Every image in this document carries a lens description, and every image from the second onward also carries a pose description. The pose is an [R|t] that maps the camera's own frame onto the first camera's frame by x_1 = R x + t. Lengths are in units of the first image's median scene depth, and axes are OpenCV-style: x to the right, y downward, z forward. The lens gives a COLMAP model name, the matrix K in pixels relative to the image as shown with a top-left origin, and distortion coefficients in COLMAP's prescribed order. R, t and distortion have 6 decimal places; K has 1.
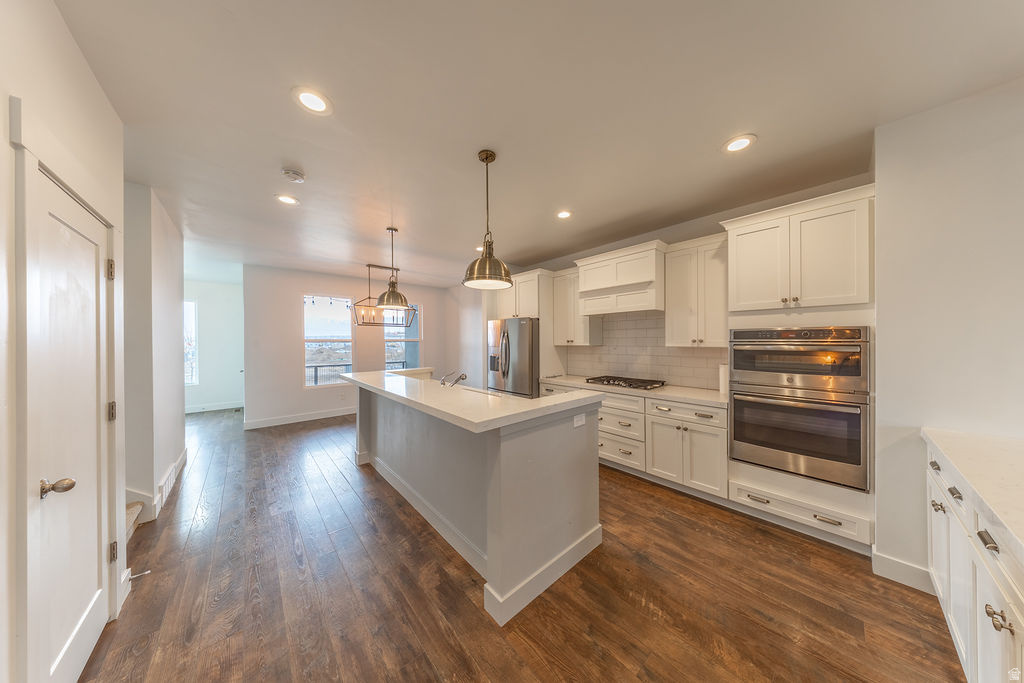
lens RADIAL K [[296.3, 0, 512.0], [0, 296.3, 341.5], [0, 0, 1]] dist [-0.000359, -0.000025]
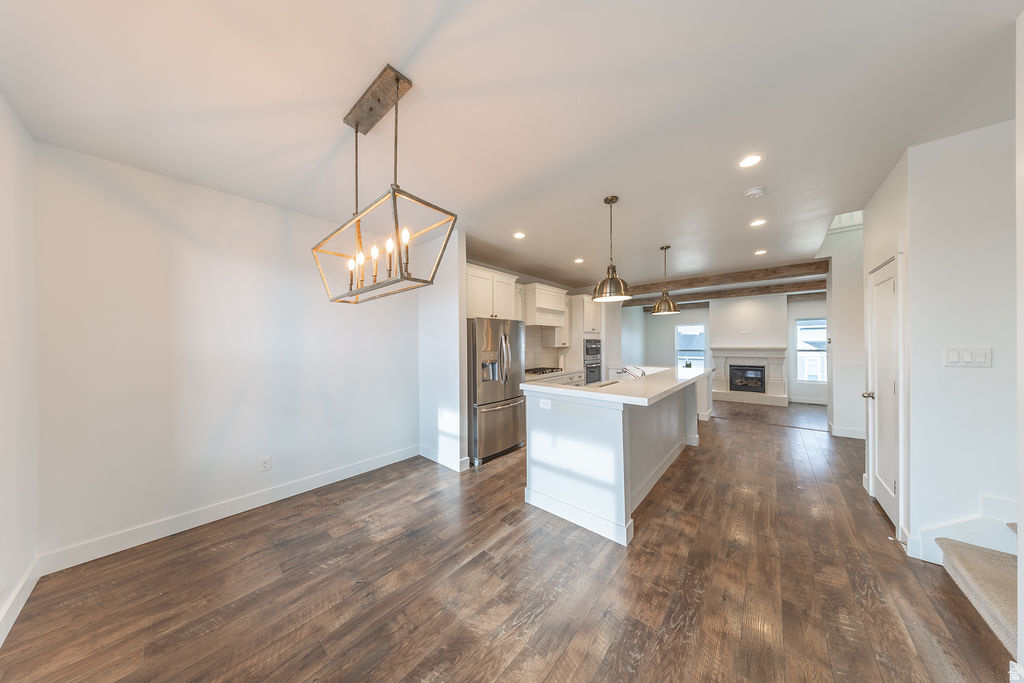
lens RADIAL K [[296.3, 0, 512.0], [0, 296.3, 341.5], [0, 0, 1]] dist [-0.000359, -0.000025]
pose [[-0.121544, 0.001324, 0.992585, -1.926194], [0.004443, 0.999990, -0.000790, -0.025086], [-0.992576, 0.004314, -0.121549, 2.269082]]
